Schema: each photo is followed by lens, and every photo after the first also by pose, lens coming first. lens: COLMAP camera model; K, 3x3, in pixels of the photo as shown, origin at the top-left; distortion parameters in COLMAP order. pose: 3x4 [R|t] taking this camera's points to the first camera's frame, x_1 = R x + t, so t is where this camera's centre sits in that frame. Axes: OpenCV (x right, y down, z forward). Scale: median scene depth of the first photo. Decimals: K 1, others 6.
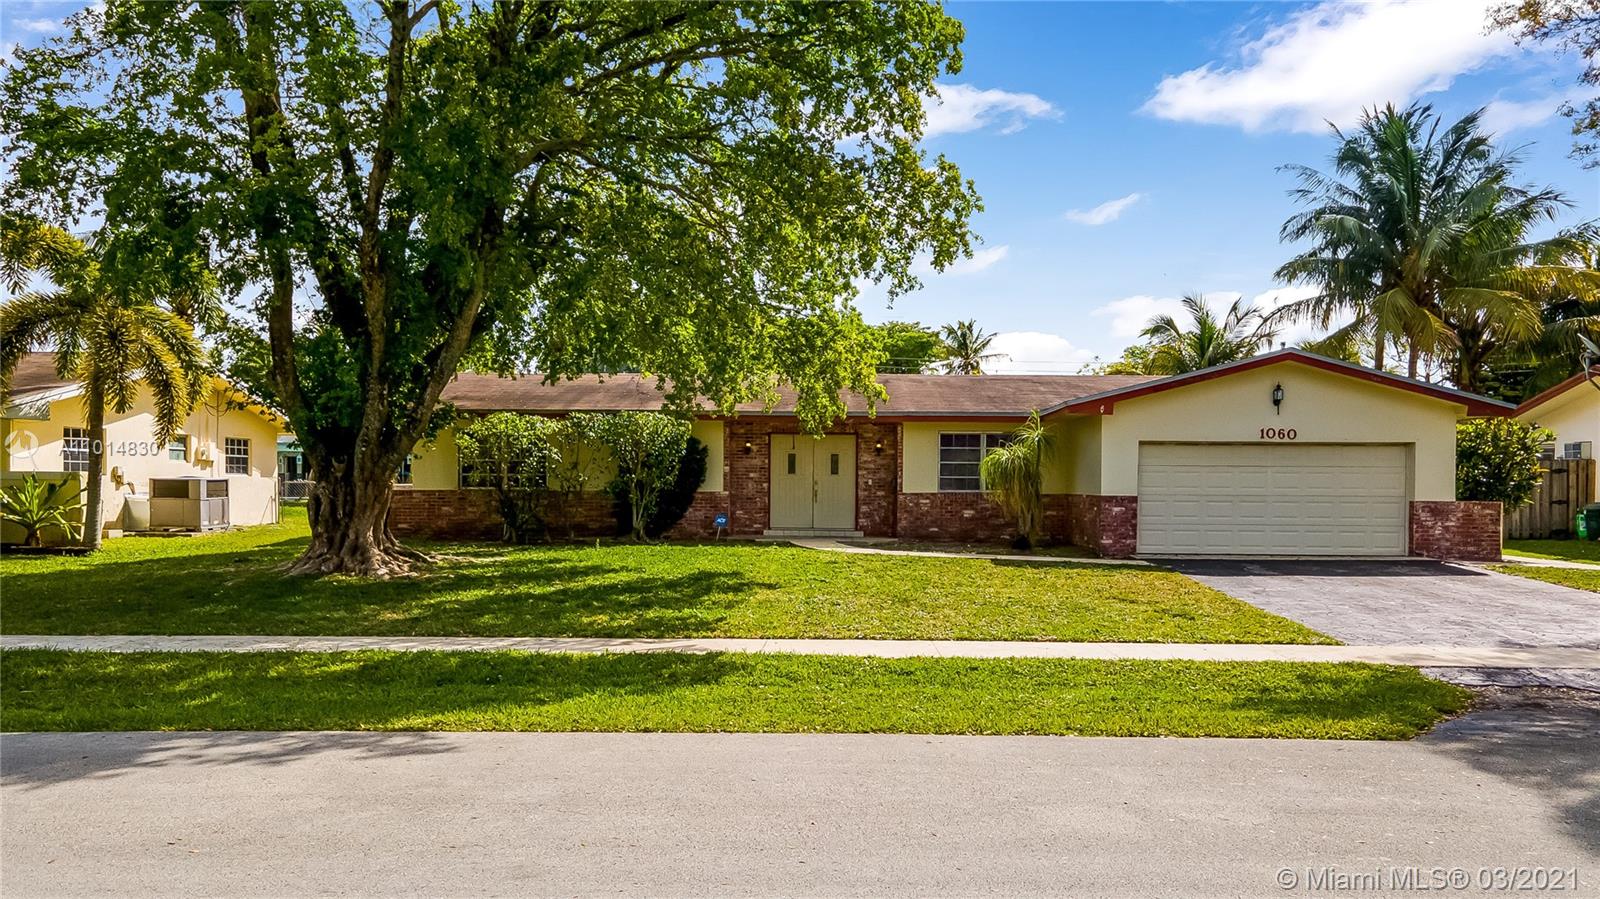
lens RADIAL K [[1195.1, 0, 781.3], [0, 1195.1, 480.8], [0, 0, 1]] dist [0.004706, -0.003389]
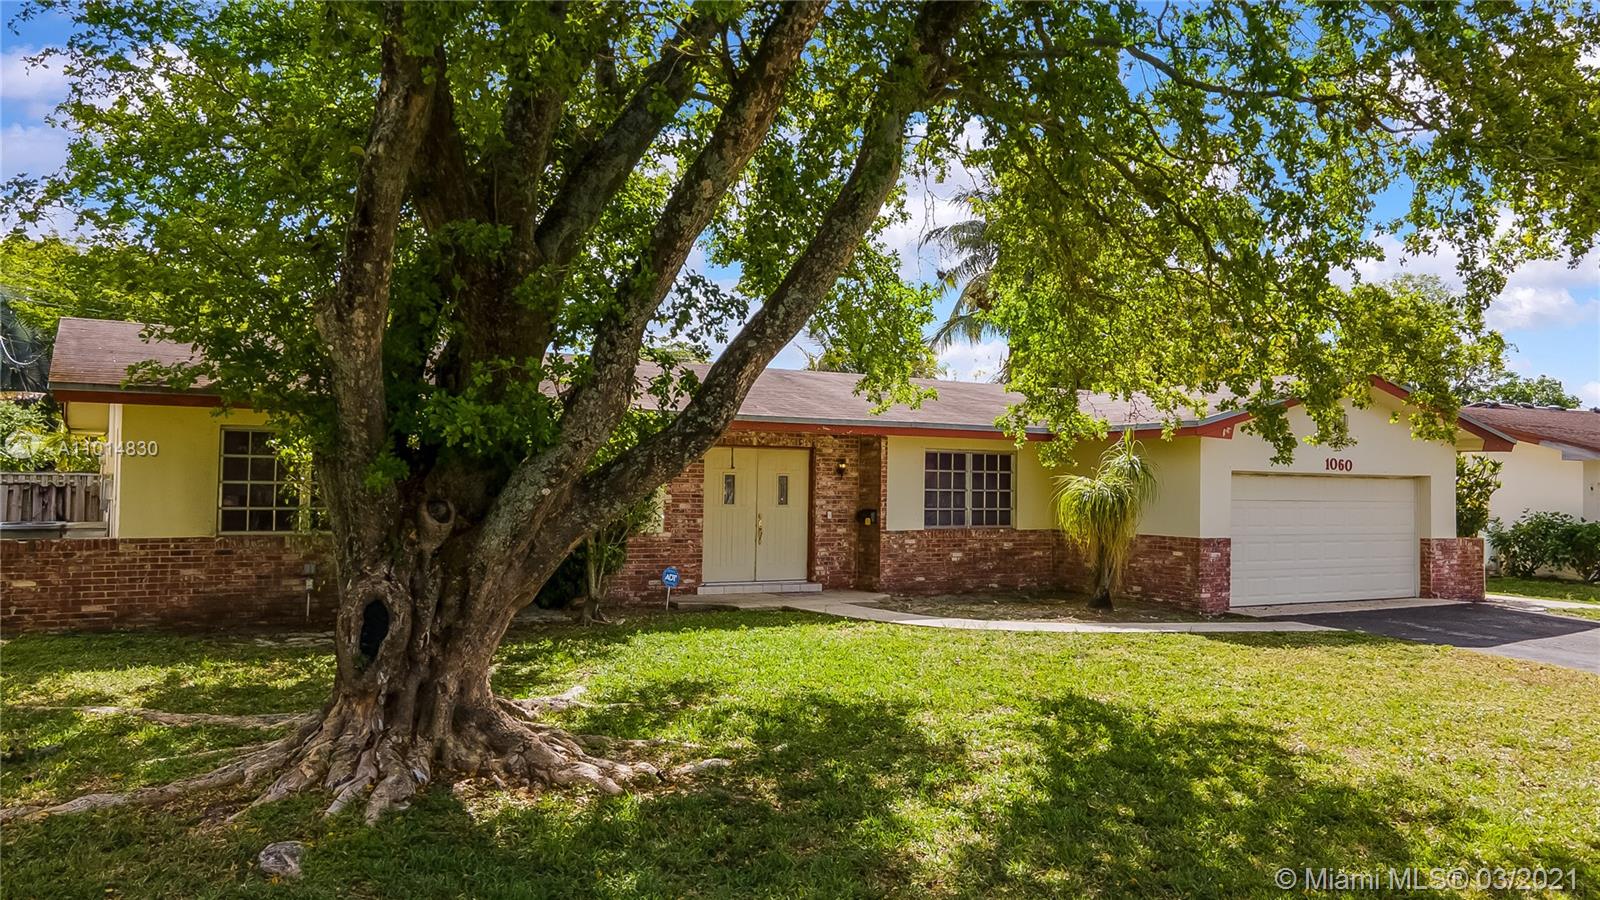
lens RADIAL K [[1205.9, 0, 791.8], [0, 1205.9, 414.9], [0, 0, 1]] dist [0.011483, 0.004371]
pose [[0.844630, 0.036179, 0.534127, -0.362407], [-0.010095, 0.998613, -0.051677, -0.023266], [-0.535256, 0.038256, 0.843823, 0.411498]]
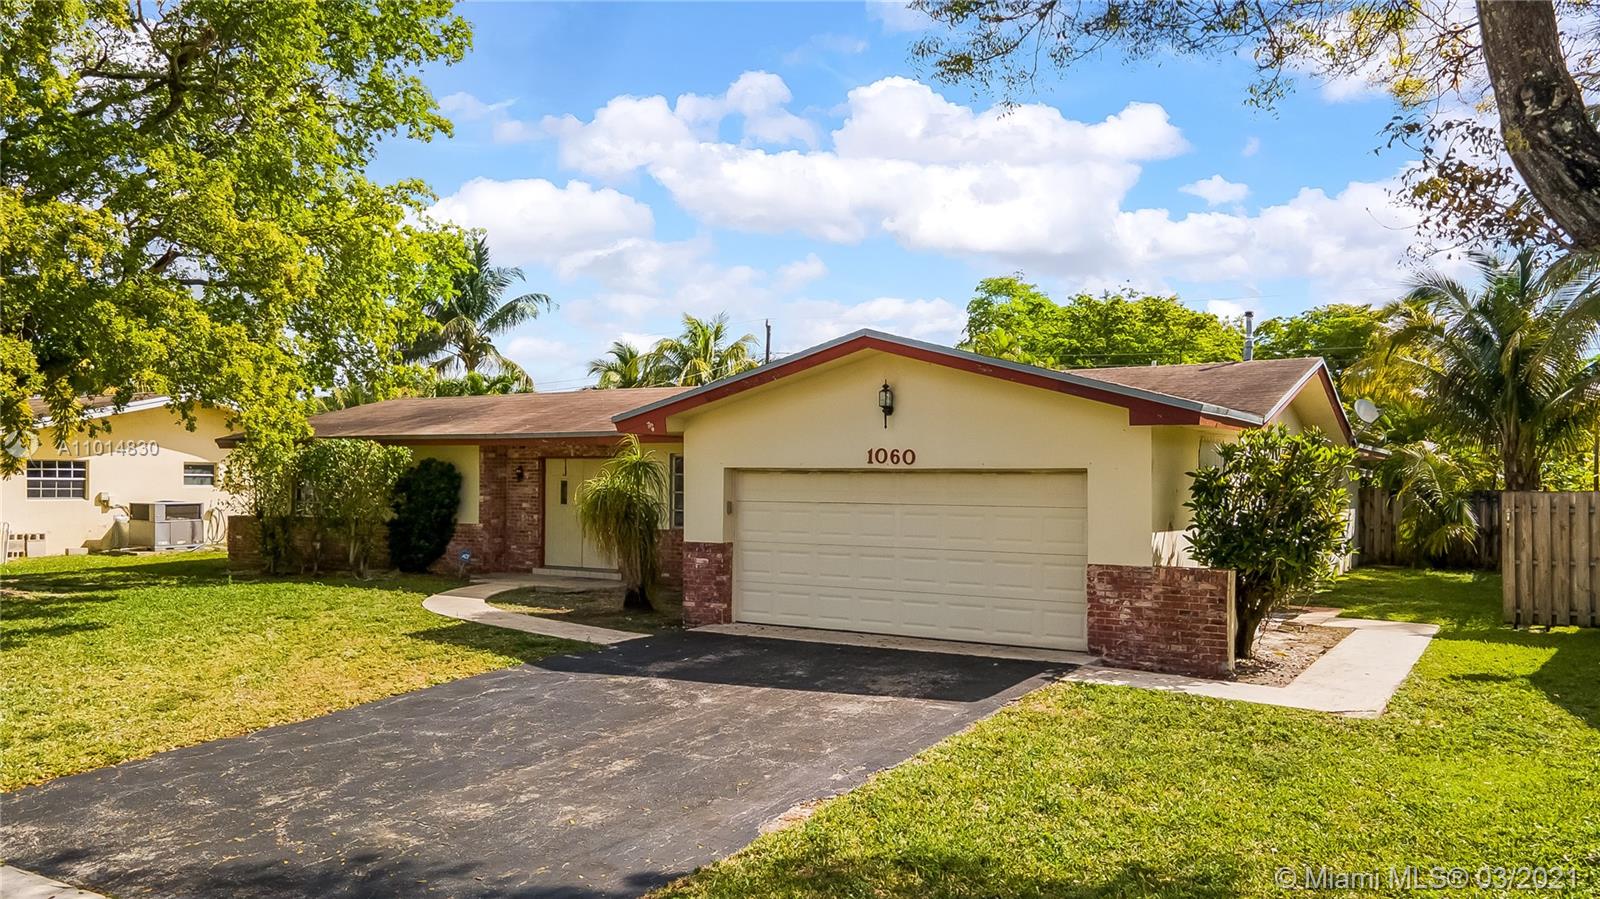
lens RADIAL K [[1205.9, 0, 791.8], [0, 1205.9, 414.4], [0, 0, 1]] dist [0.011483, 0.004371]
pose [[0.869419, -0.026632, -0.493358, 0.629159], [-0.004952, 0.998026, -0.062602, -0.018012], [0.494051, 0.056870, 0.867571, 0.338763]]
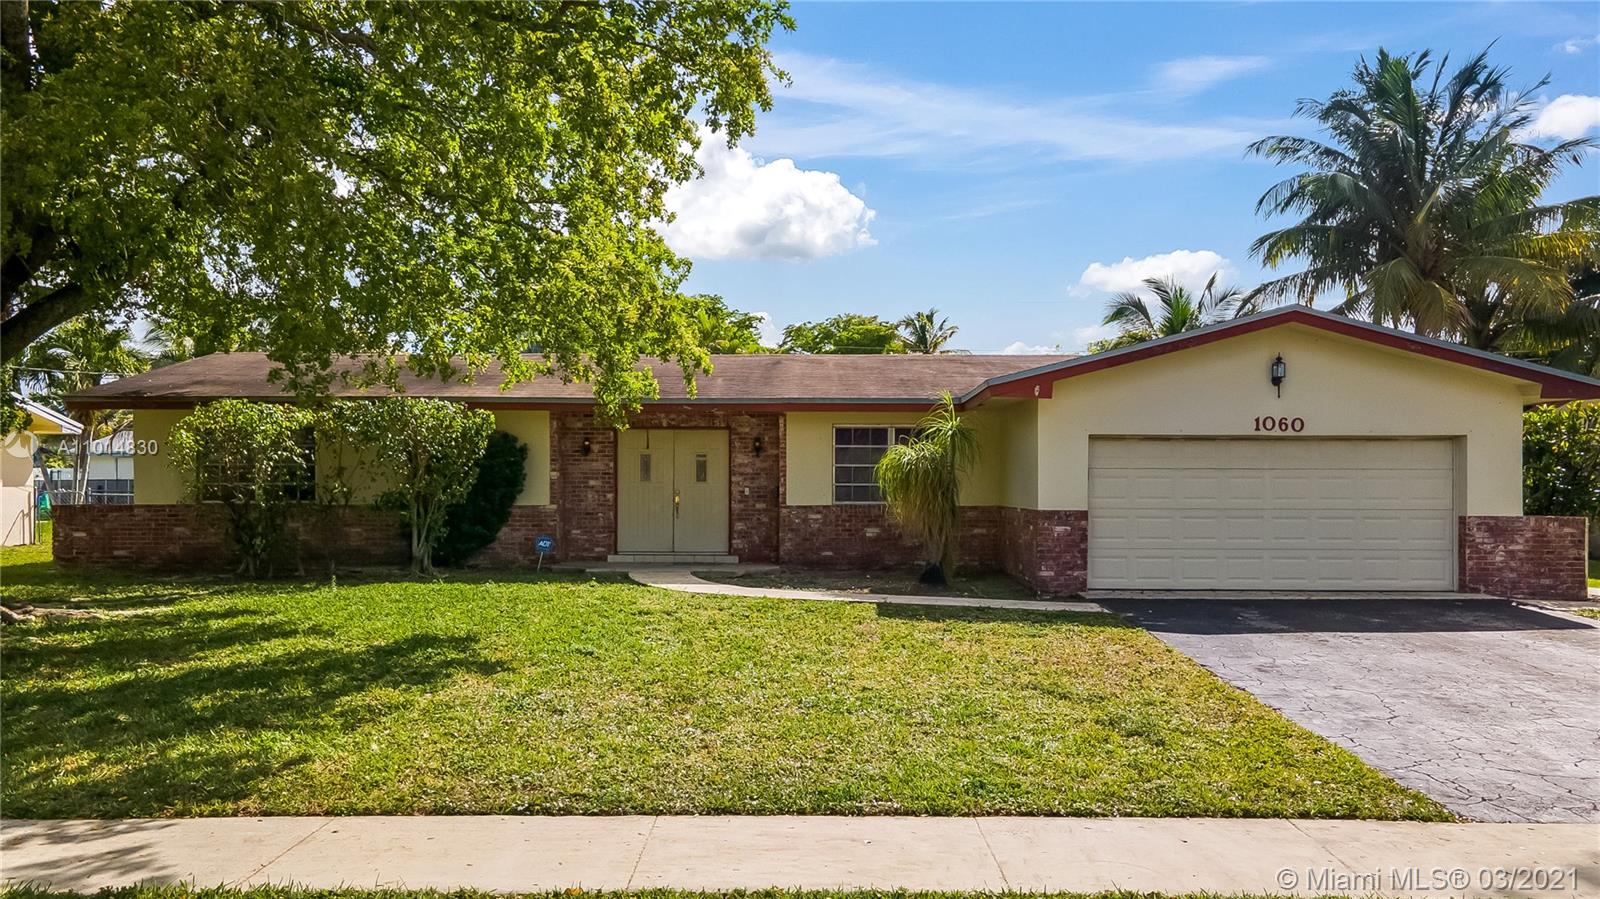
lens RADIAL K [[1169.6, 0, 800.0], [0, 1169.6, 449.5], [0, 0, 1]] dist [0.008495, 0.004805]
pose [[0.999636, -0.003663, 0.026739, 0.093998], [0.004416, 0.999594, -0.028161, -0.004681], [-0.026625, 0.028269, 0.999246, 0.264663]]
